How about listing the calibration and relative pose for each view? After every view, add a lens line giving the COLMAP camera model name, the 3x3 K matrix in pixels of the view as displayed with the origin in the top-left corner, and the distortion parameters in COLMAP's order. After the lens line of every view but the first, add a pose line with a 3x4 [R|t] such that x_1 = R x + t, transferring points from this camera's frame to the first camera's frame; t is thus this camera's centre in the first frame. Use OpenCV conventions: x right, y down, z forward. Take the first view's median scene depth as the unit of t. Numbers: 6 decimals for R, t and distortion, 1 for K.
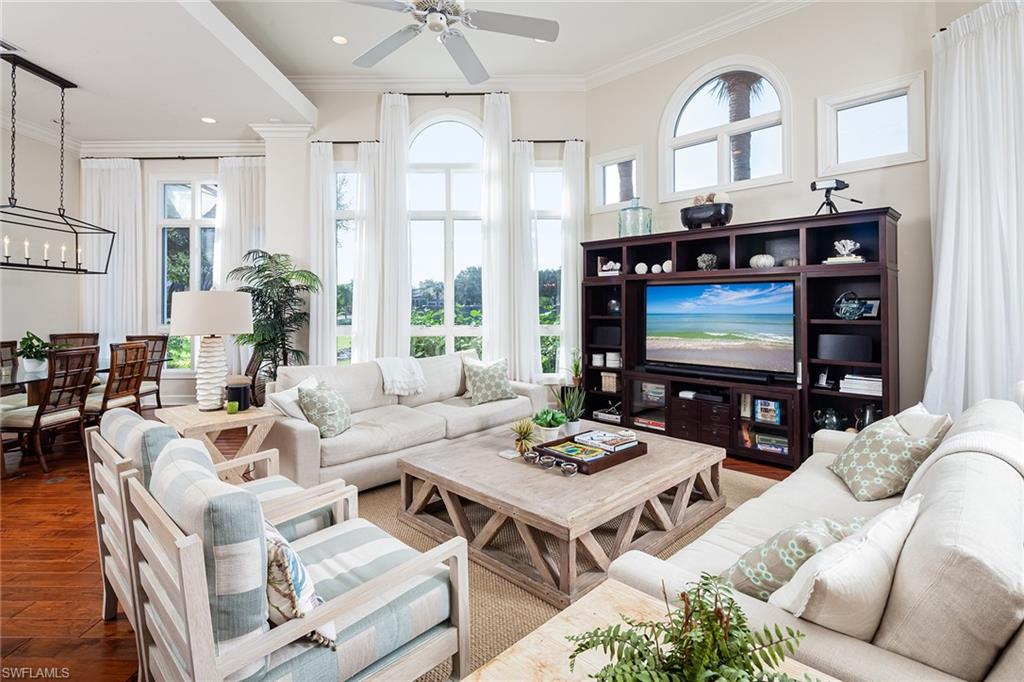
lens RADIAL K [[503.7, 0, 507.9], [0, 503.7, 305.7], [0, 0, 1]] dist [0.000731, 0.000046]
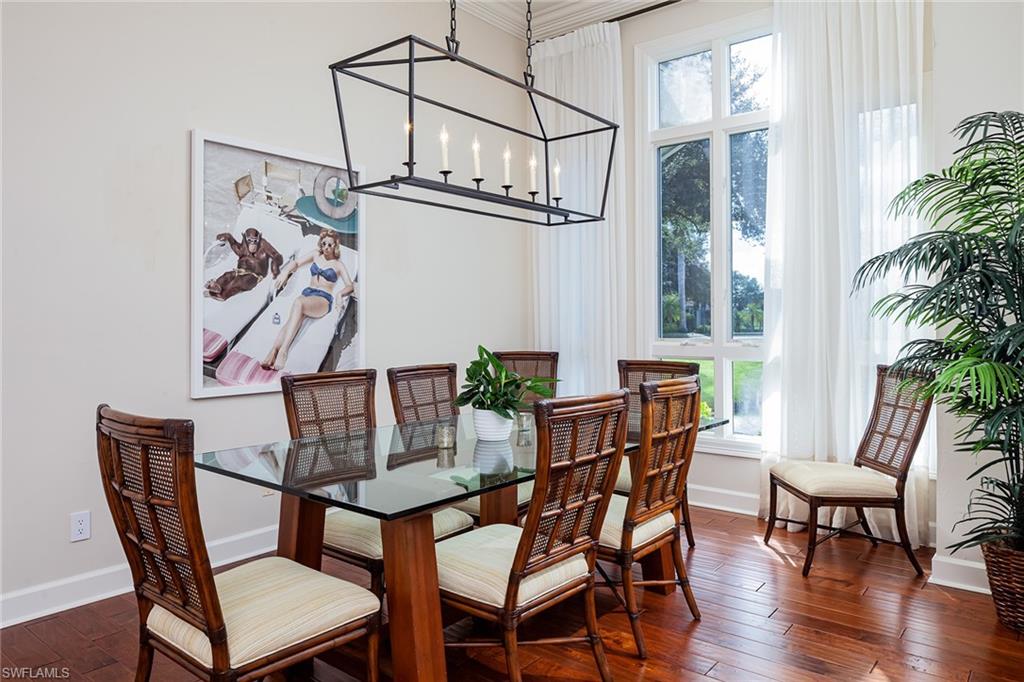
lens RADIAL K [[503.4, 0, 512.6], [0, 503.4, 333.0], [0, 0, 1]] dist [0.000170, 0.000009]
pose [[0.819728, 0.004038, -0.572739, -0.593148], [0.002658, 0.999938, 0.010854, 0.031077], [0.572747, -0.010419, 0.819666, 0.576092]]
